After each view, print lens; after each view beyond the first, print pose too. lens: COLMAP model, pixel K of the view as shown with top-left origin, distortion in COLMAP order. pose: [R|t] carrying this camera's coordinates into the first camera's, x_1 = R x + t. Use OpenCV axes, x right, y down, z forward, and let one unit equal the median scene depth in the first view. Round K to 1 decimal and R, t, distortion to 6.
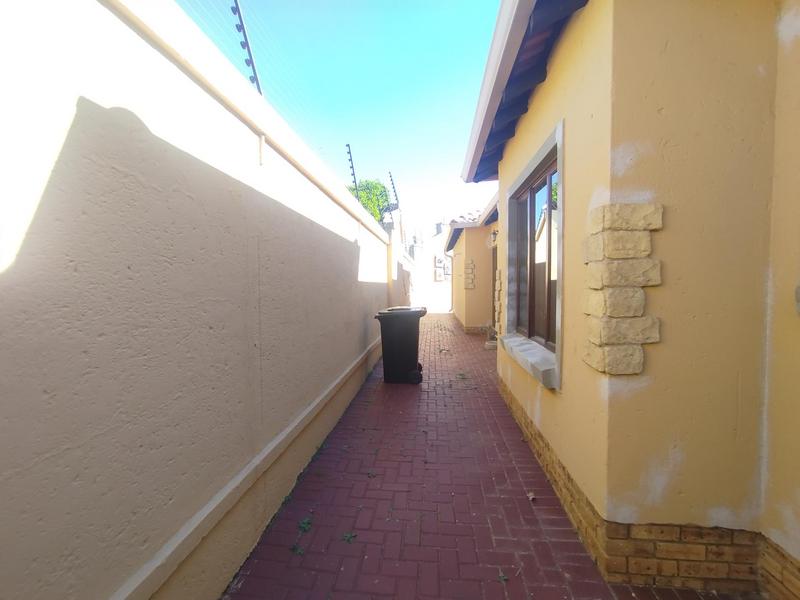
lens RADIAL K [[363.8, 0, 404.2], [0, 363.8, 293.4], [0, 0, 1]] dist [-0.009040, 0.004217]
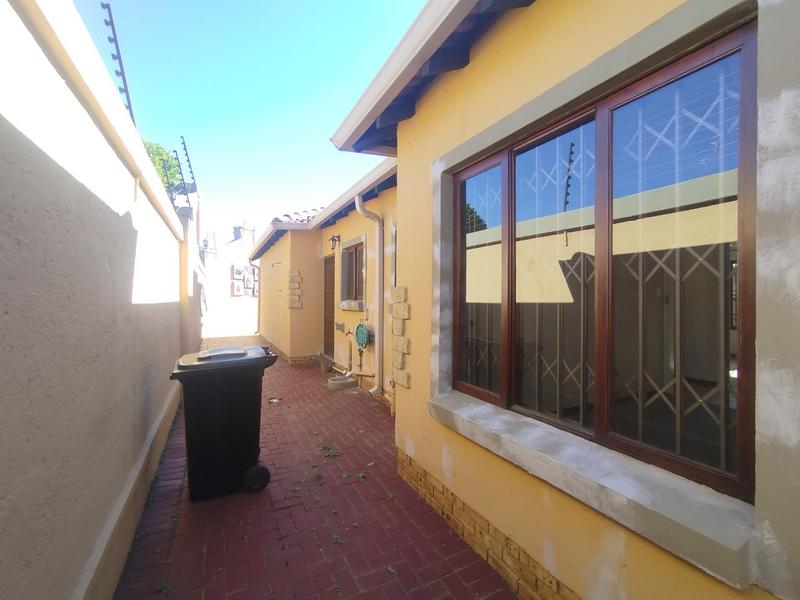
lens RADIAL K [[363.8, 0, 400.2], [0, 363.8, 296.2], [0, 0, 1]] dist [-0.009040, 0.004217]
pose [[0.854818, 0.006564, 0.518887, -0.036196], [0.009246, 0.999569, -0.027877, -0.014560], [-0.518846, 0.028627, 0.854388, 0.211833]]
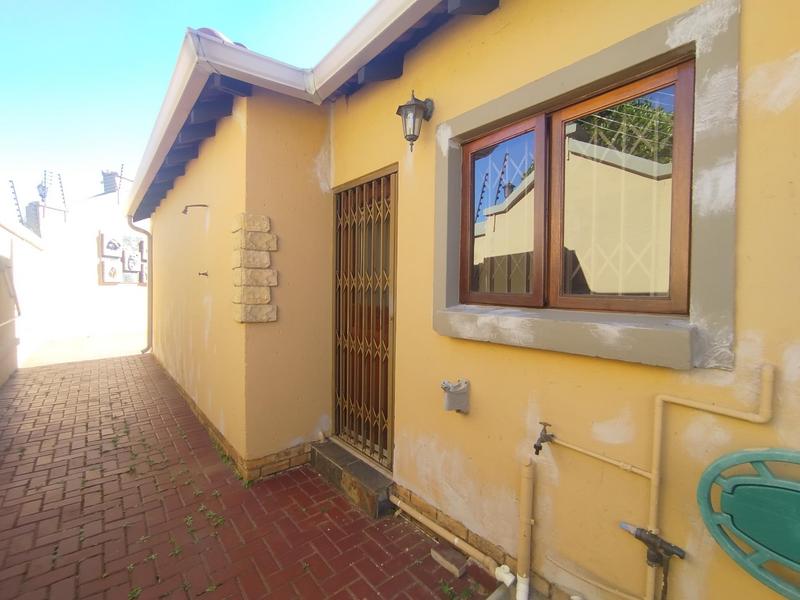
lens RADIAL K [[363.8, 0, 406.4], [0, 363.8, 299.2], [0, 0, 1]] dist [-0.009040, 0.004217]
pose [[0.706427, -0.005927, 0.707761, 0.060386], [0.000946, 0.999972, 0.007429, -0.032878], [-0.707786, -0.004578, 0.706412, 0.730780]]
